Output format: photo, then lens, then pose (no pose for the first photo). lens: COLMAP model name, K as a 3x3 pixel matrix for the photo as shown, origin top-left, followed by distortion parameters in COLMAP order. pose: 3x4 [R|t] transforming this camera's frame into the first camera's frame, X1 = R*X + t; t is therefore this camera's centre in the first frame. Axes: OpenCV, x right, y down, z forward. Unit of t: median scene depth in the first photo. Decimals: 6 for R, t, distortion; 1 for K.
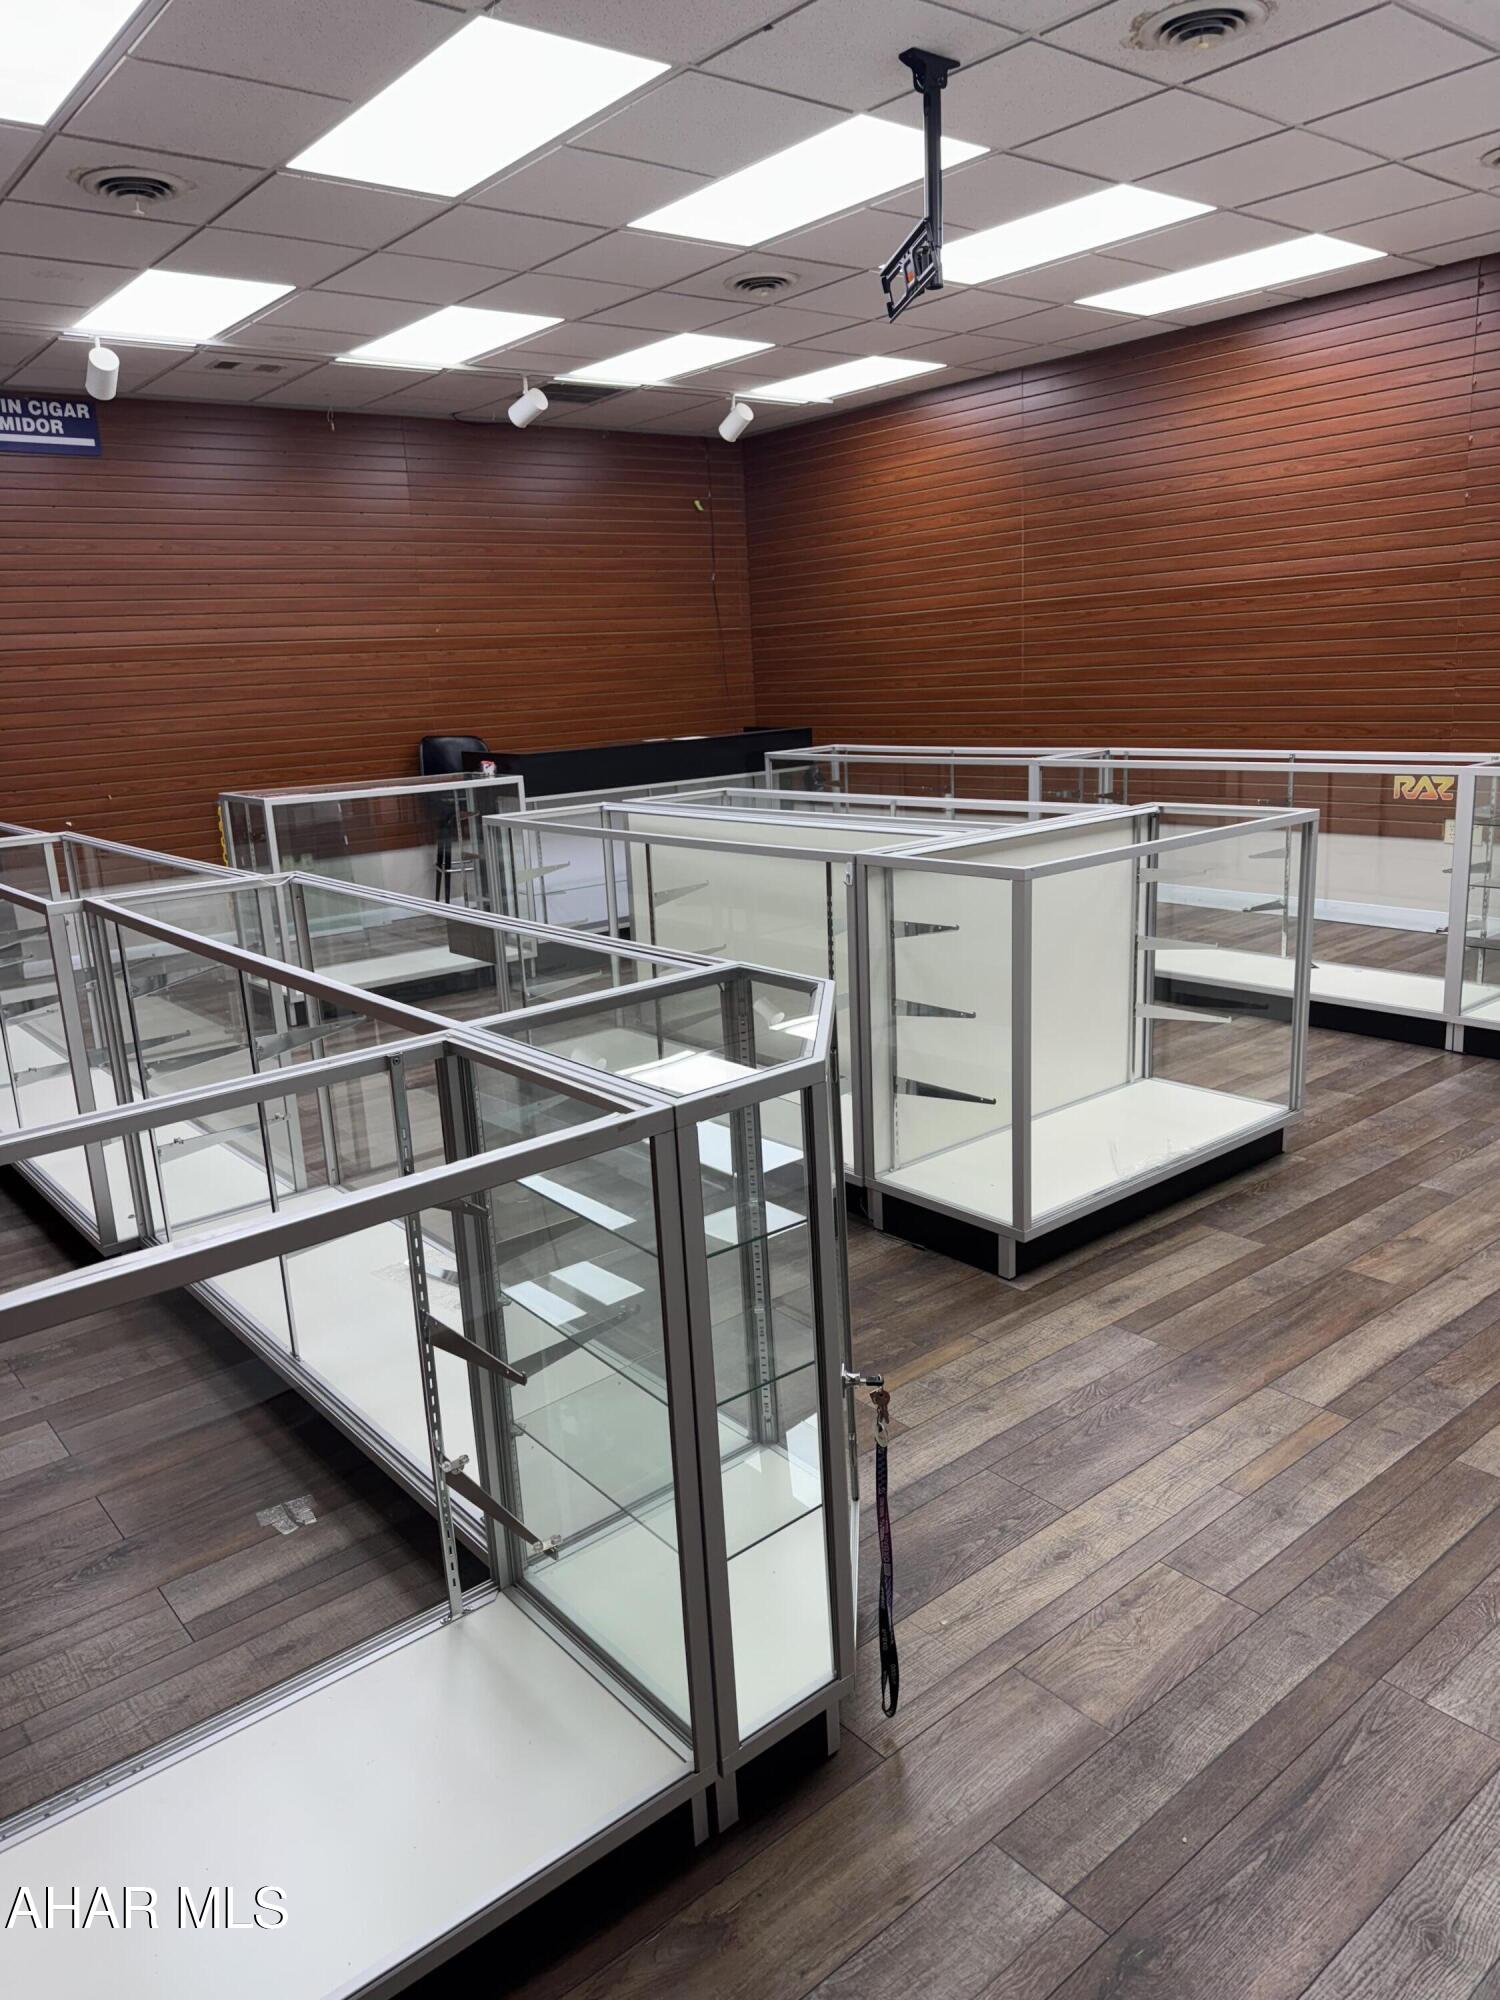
lens RADIAL K [[1420.6, 0, 745.8], [0, 1420.6, 1006.7], [0, 0, 1]] dist [0.003032, -0.007846]
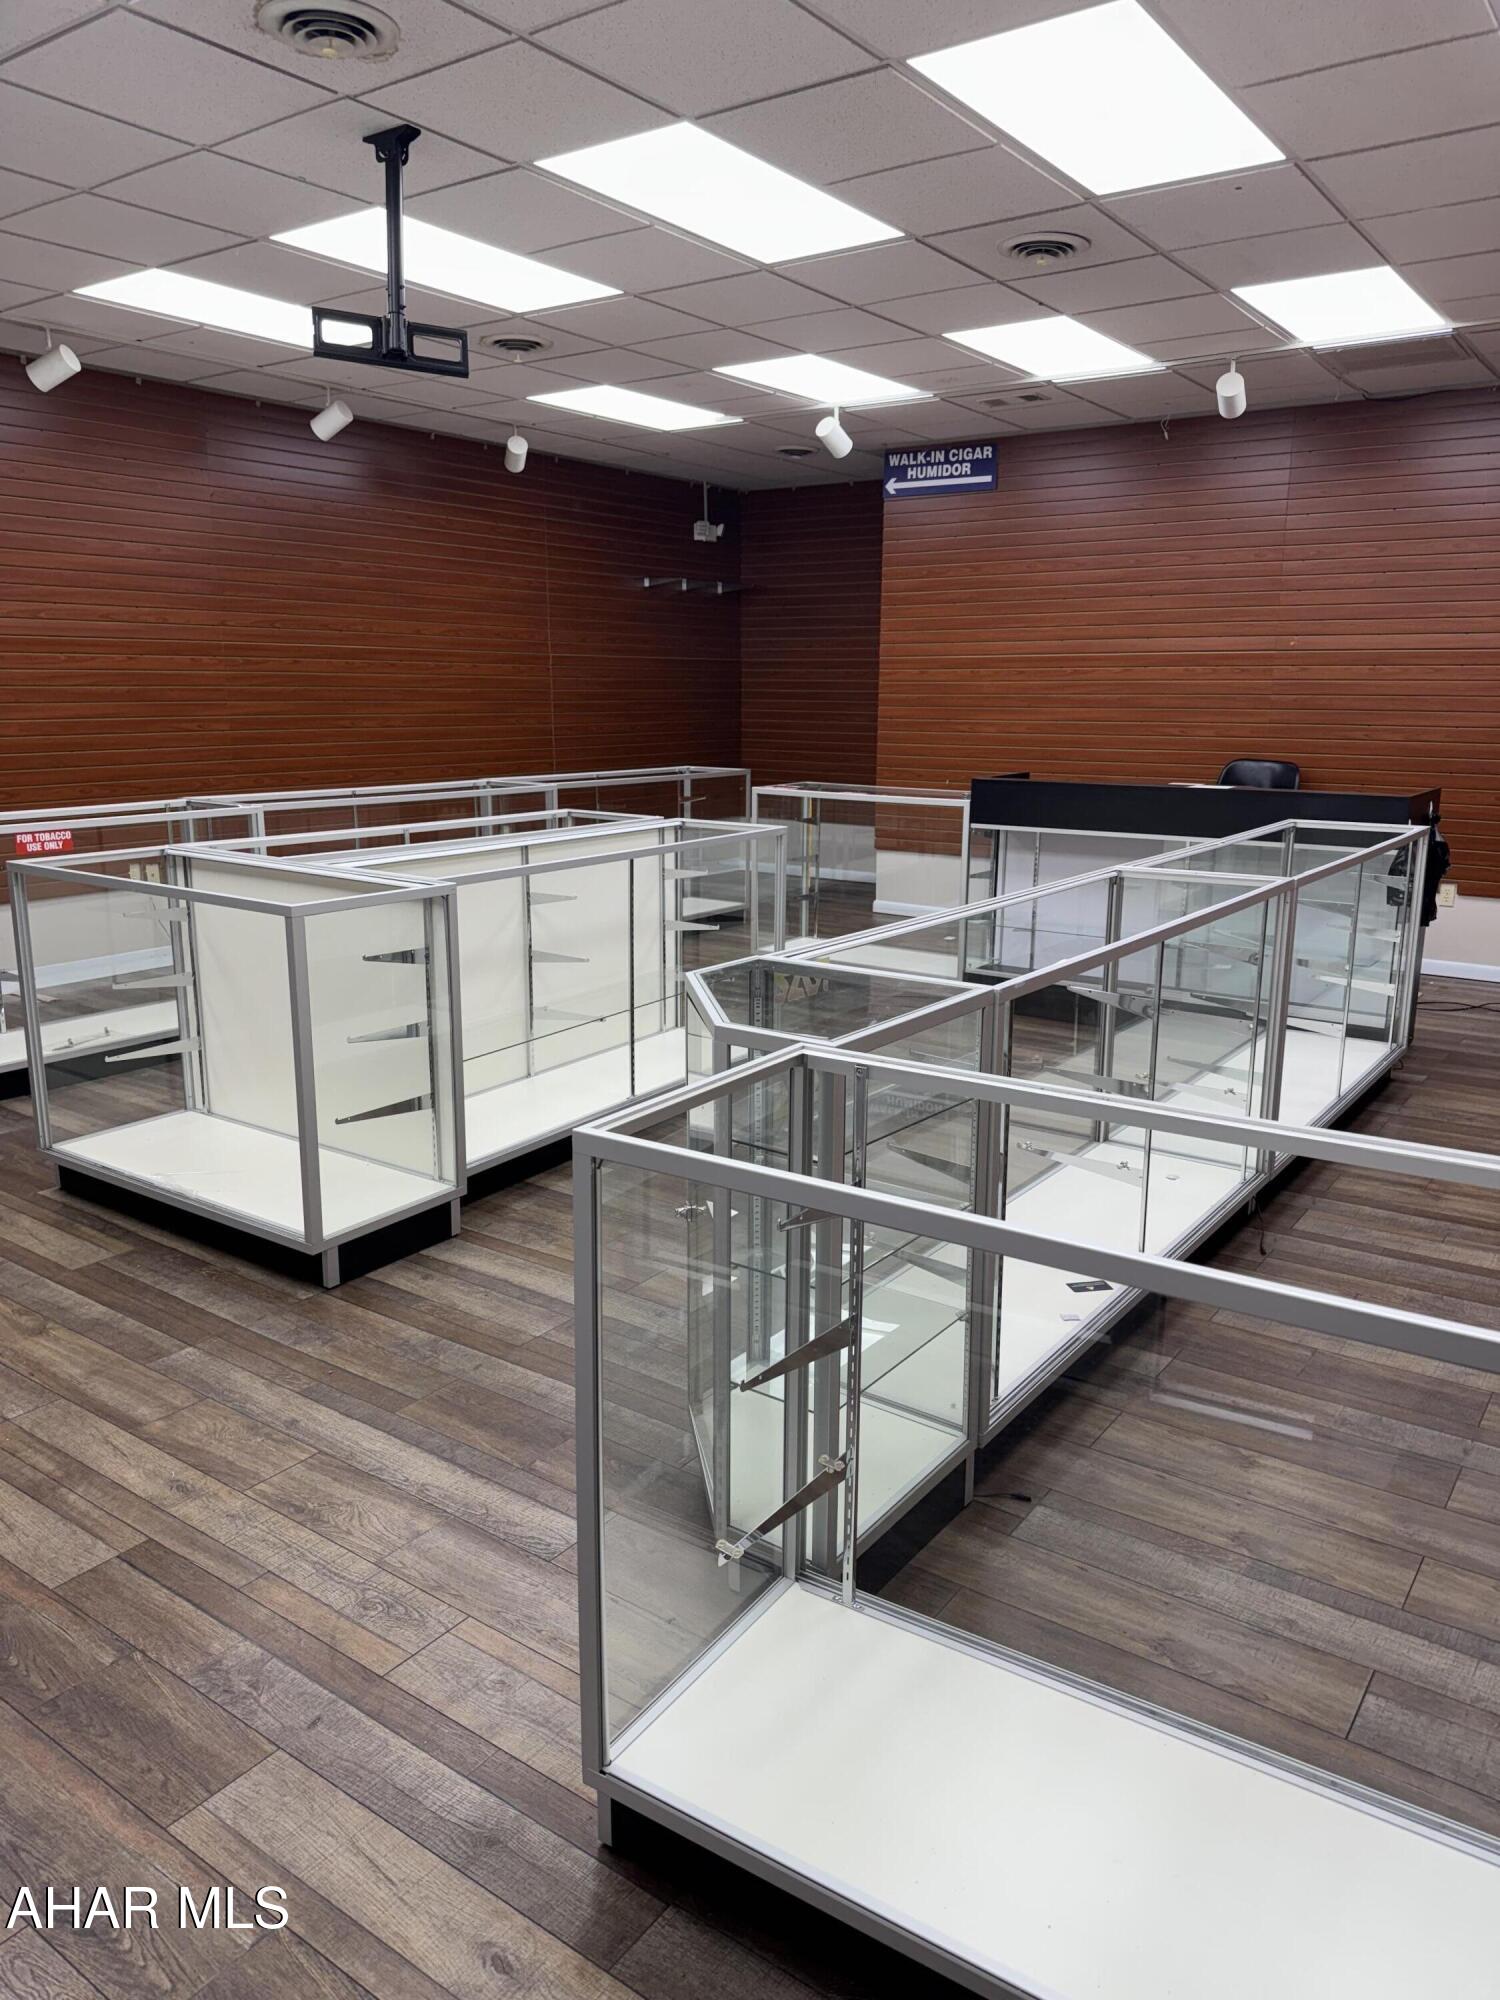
lens RADIAL K [[1420.6, 0, 742.5], [0, 1420.6, 982.4], [0, 0, 1]] dist [0.003032, -0.007846]
pose [[0.261031, 0.248739, -0.932734, 0.722734], [-0.250751, 0.950537, 0.183313, -0.177837], [0.932195, 0.186033, 0.310491, 0.559672]]
